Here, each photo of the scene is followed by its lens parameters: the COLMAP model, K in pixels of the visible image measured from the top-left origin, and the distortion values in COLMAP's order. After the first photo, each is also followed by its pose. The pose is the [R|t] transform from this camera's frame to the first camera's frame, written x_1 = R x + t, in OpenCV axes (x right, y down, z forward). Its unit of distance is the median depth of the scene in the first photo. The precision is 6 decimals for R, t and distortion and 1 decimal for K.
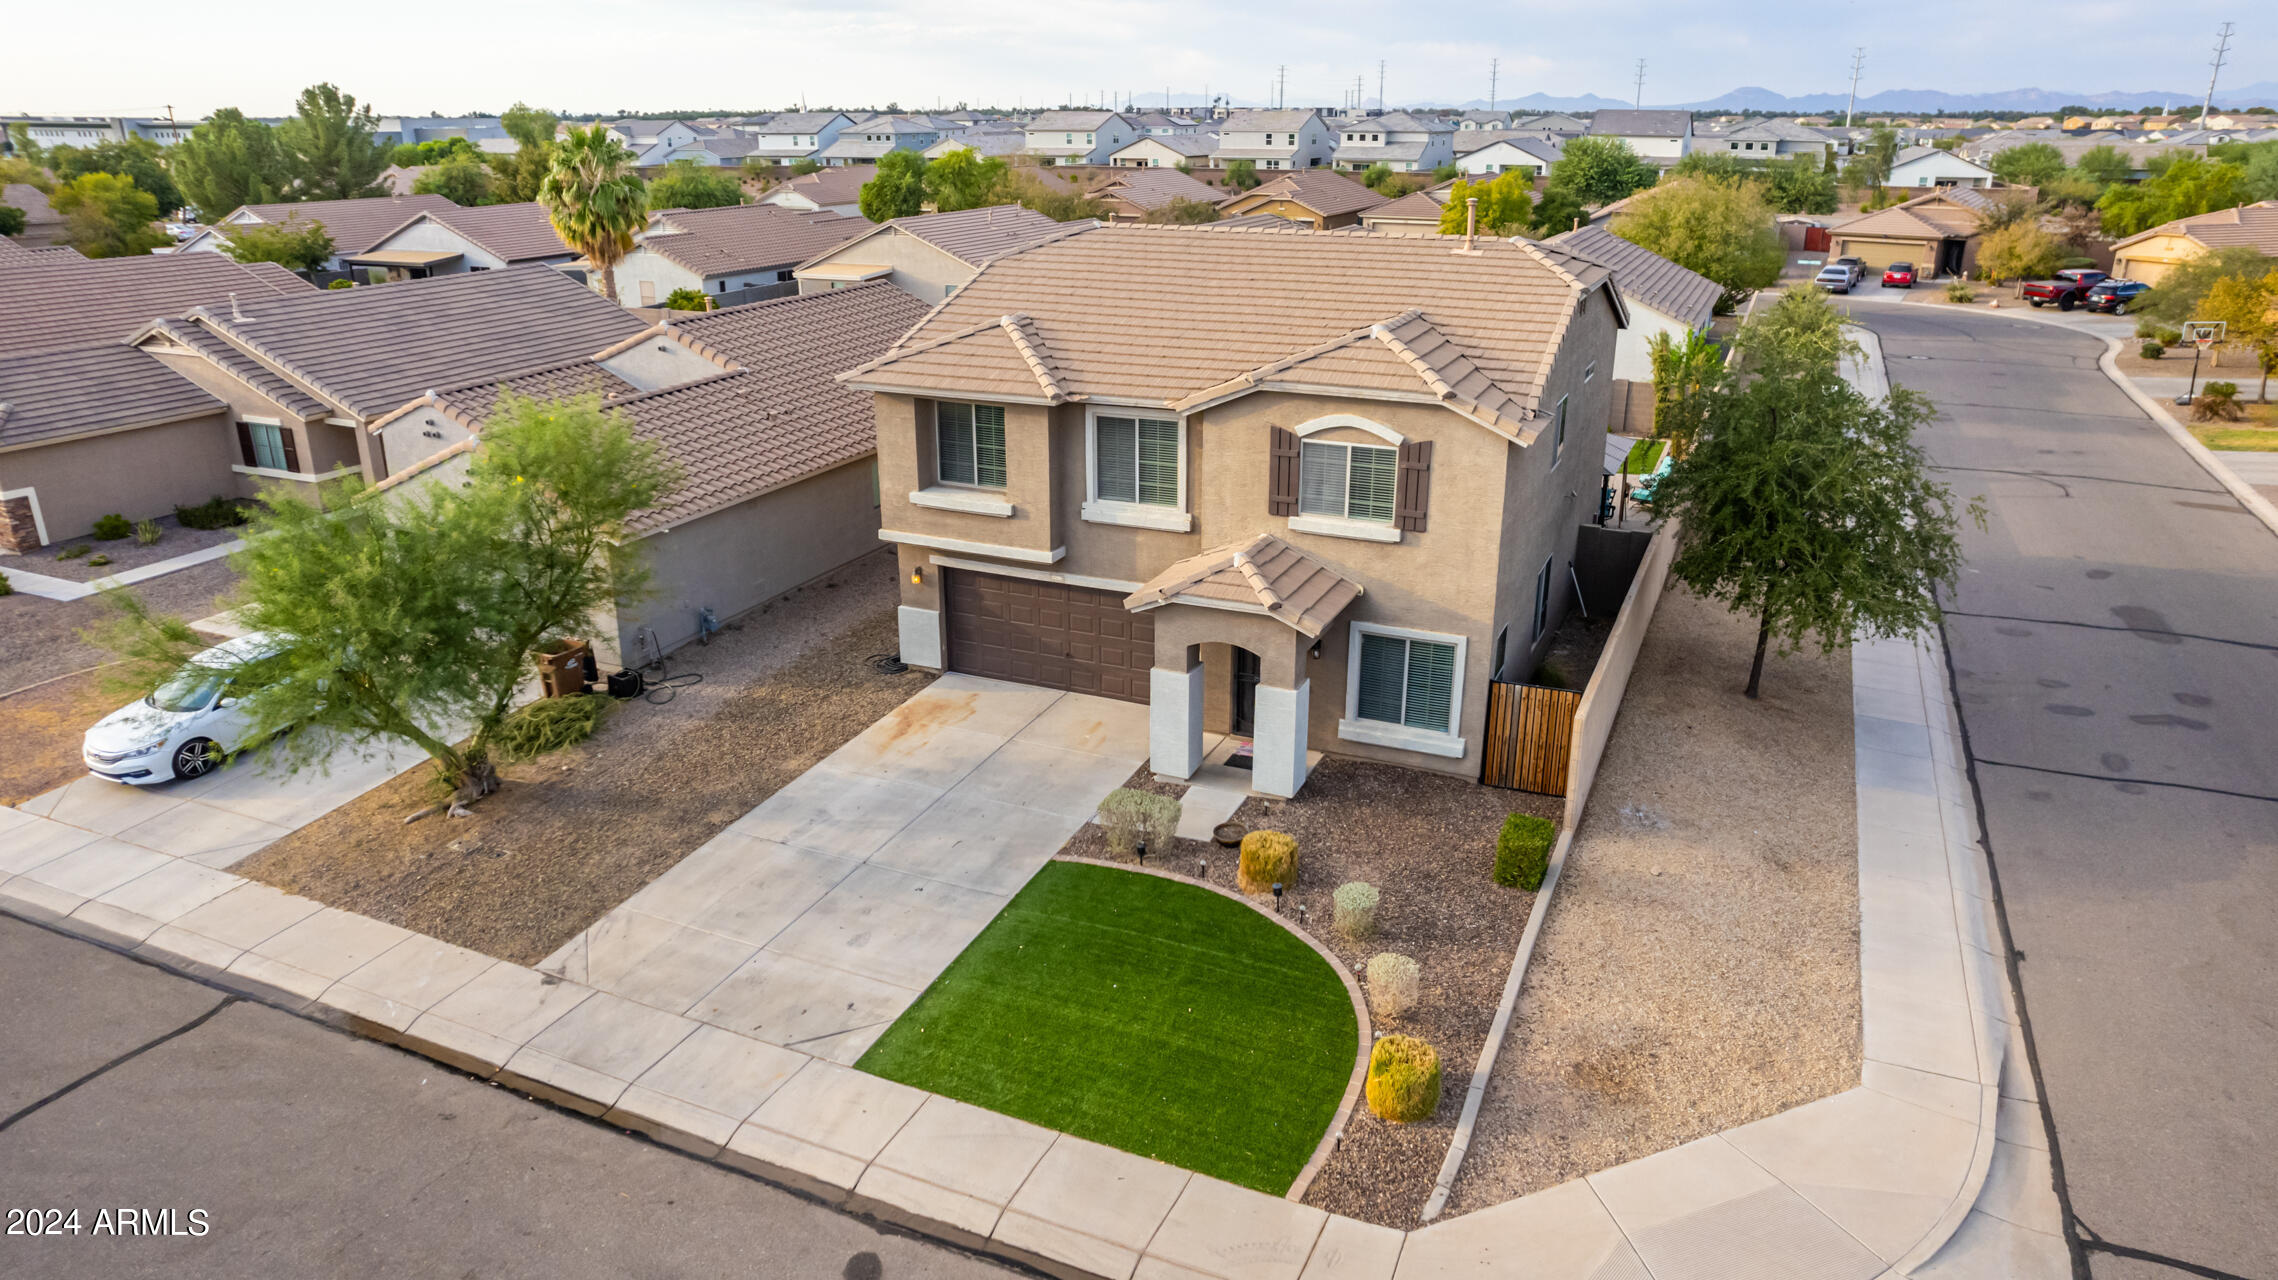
lens RADIAL K [[1468.9, 0, 1142.0], [0, 1468.9, 647.6], [0, 0, 1]] dist [-0.055670, 0.003525]
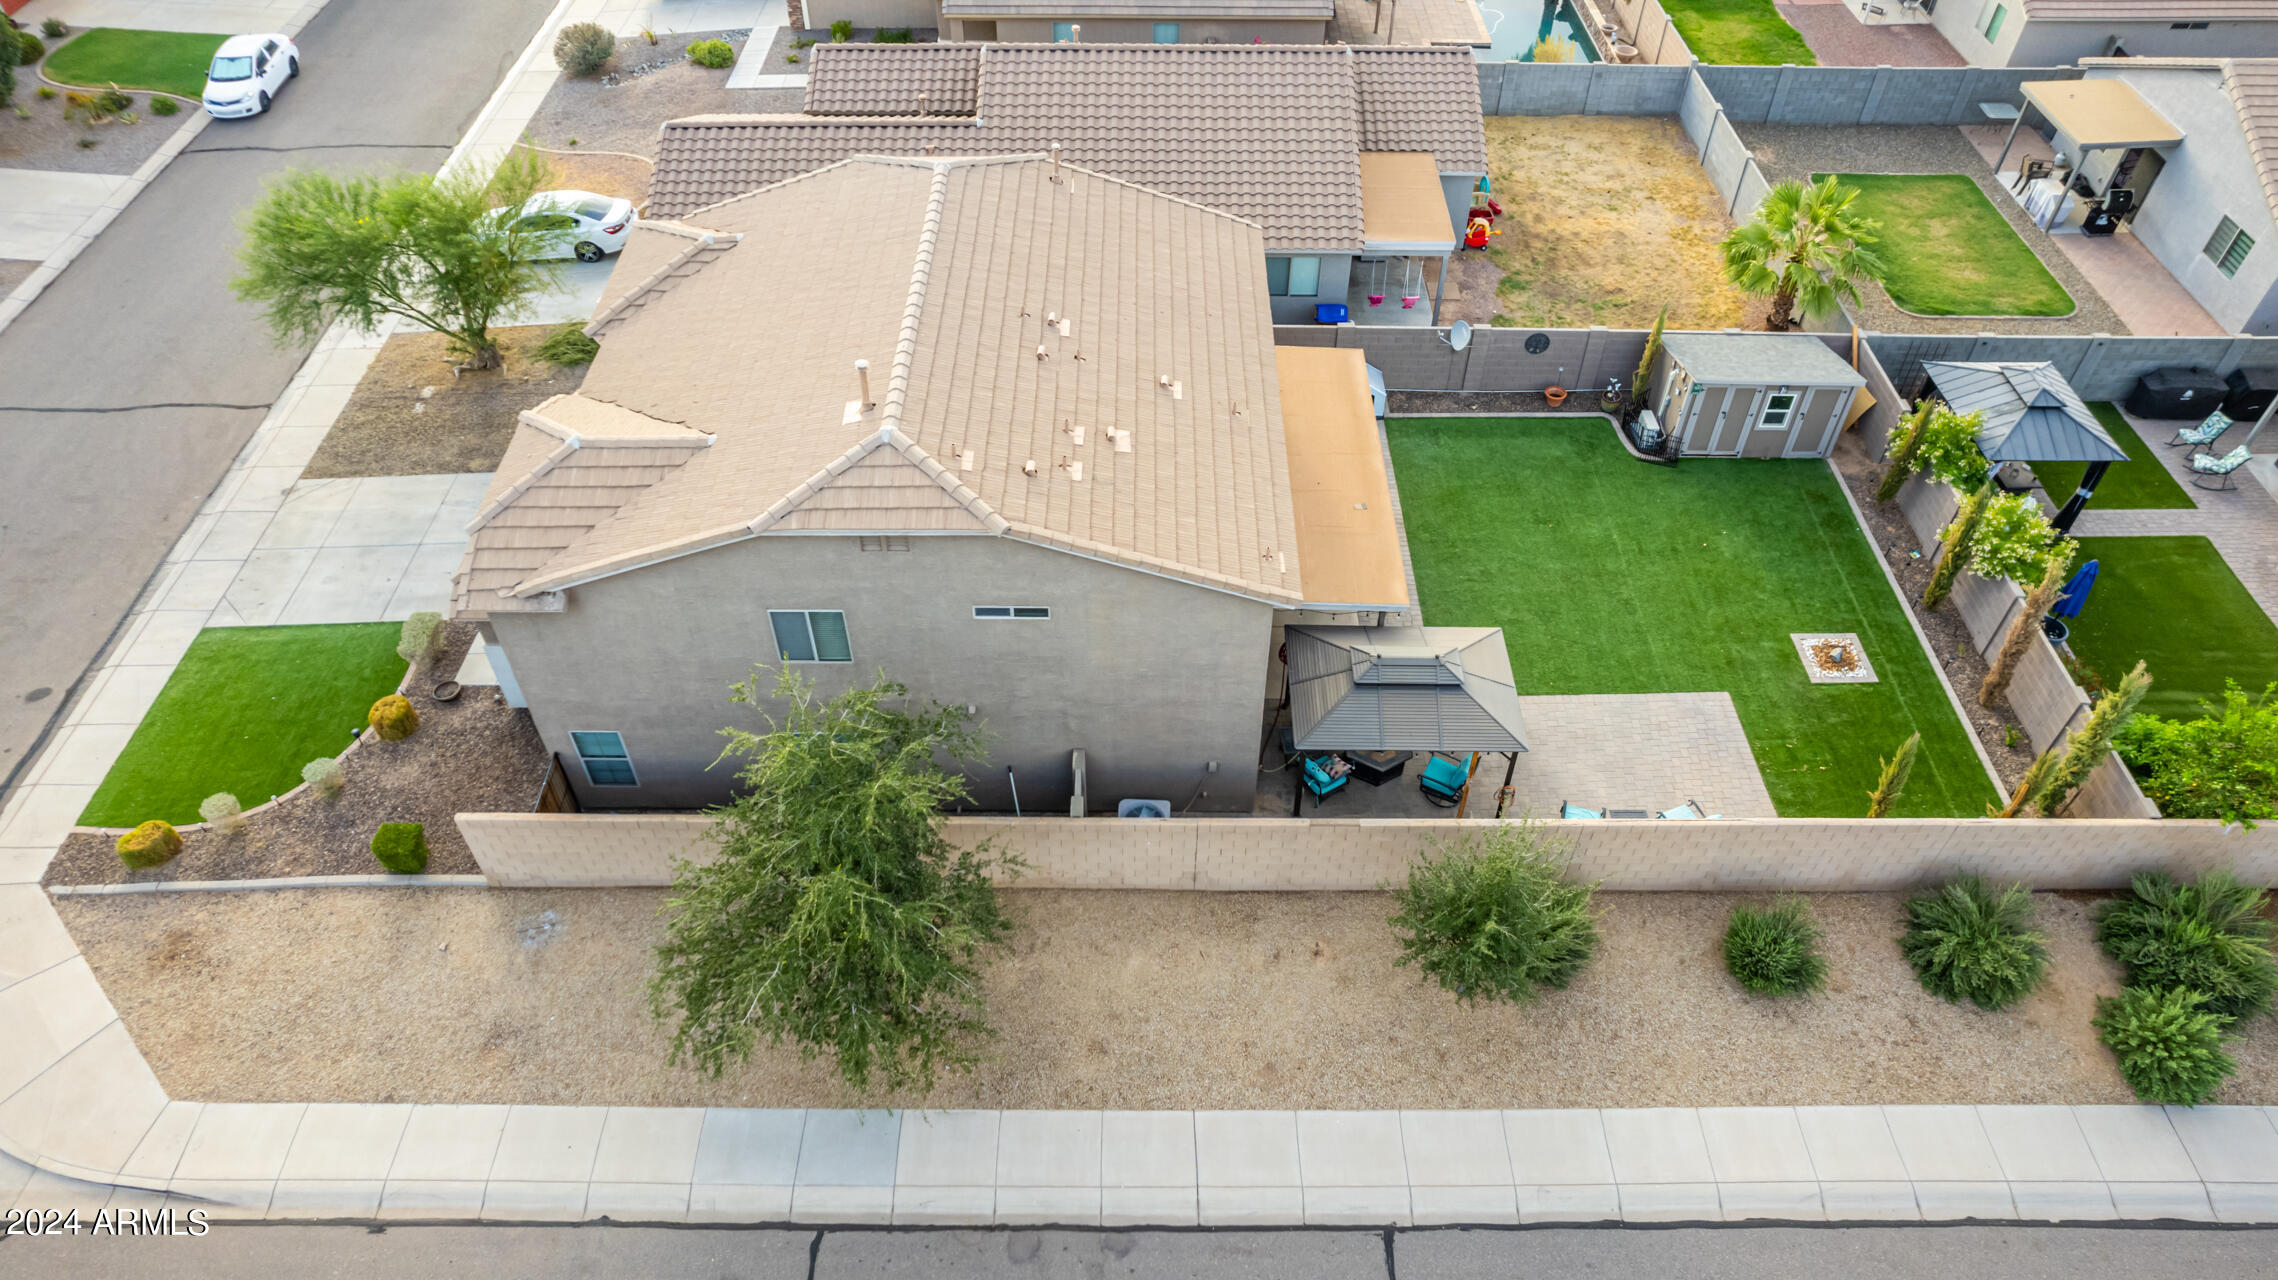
lens RADIAL K [[1454.7, 0, 1142.0], [0, 1454.7, 651.0], [0, 0, 1]] dist [-0.086380, 0.079661]
pose [[0.406899, 0.654832, -0.636890, 1.120990], [-0.319596, 0.755206, 0.572296, -0.851021], [0.855740, -0.029319, 0.516574, 0.838107]]
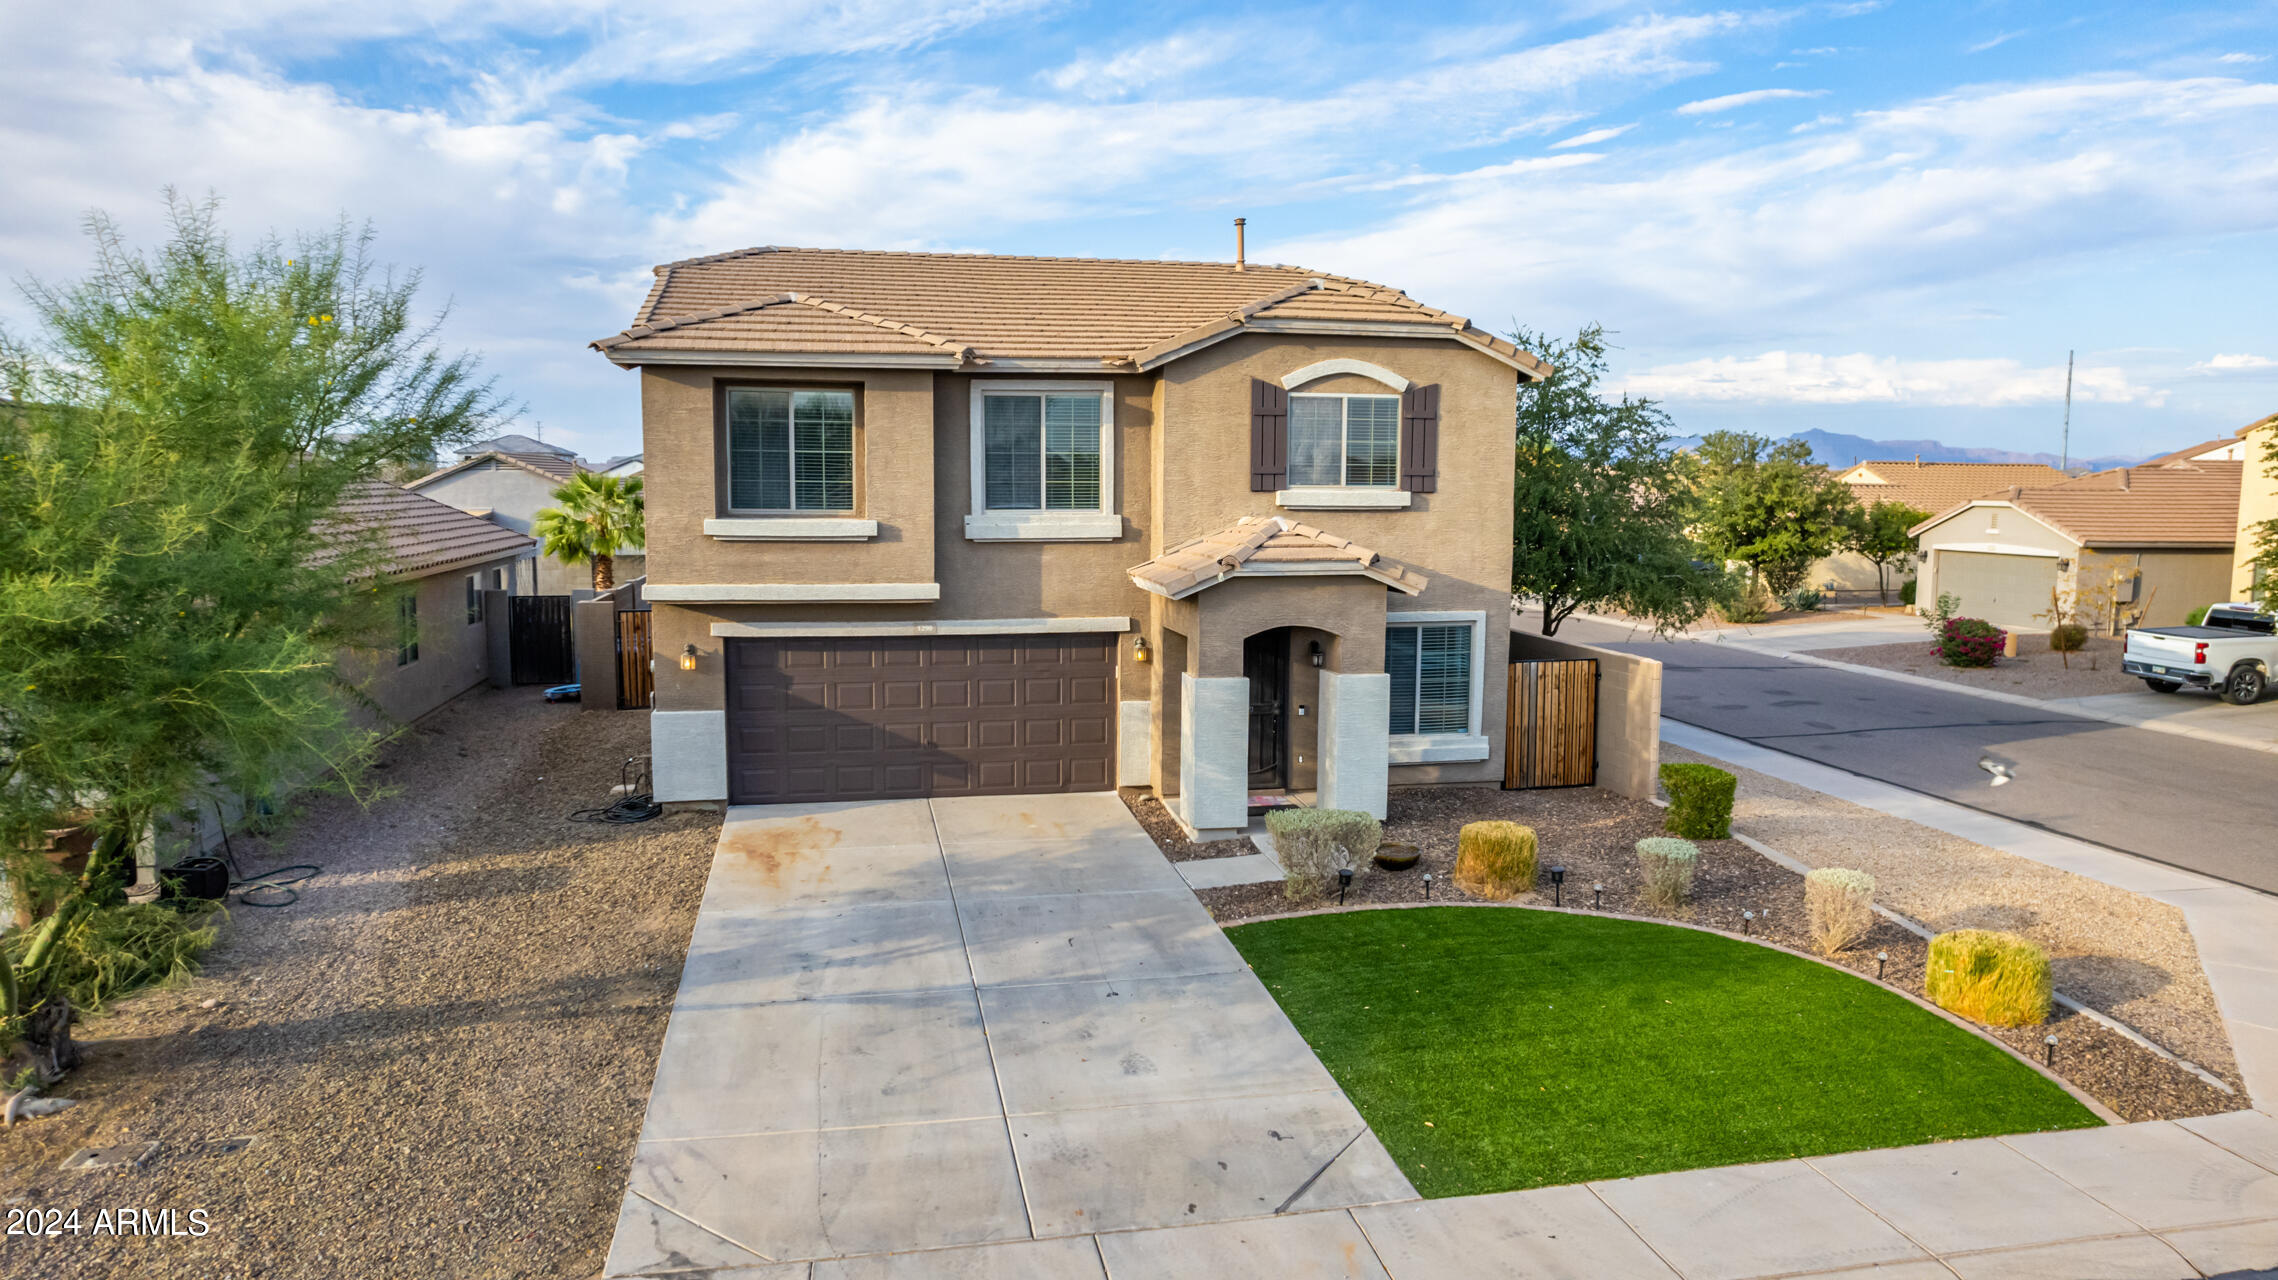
lens RADIAL K [[1454.5, 0, 1145.7], [0, 1454.5, 645.3], [0, 0, 1]] dist [-0.094227, 0.089212]
pose [[0.809149, -0.062147, 0.584308, -0.453072], [0.197874, 0.965132, -0.171365, 0.121788], [-0.553284, 0.254279, 0.793233, 0.443961]]
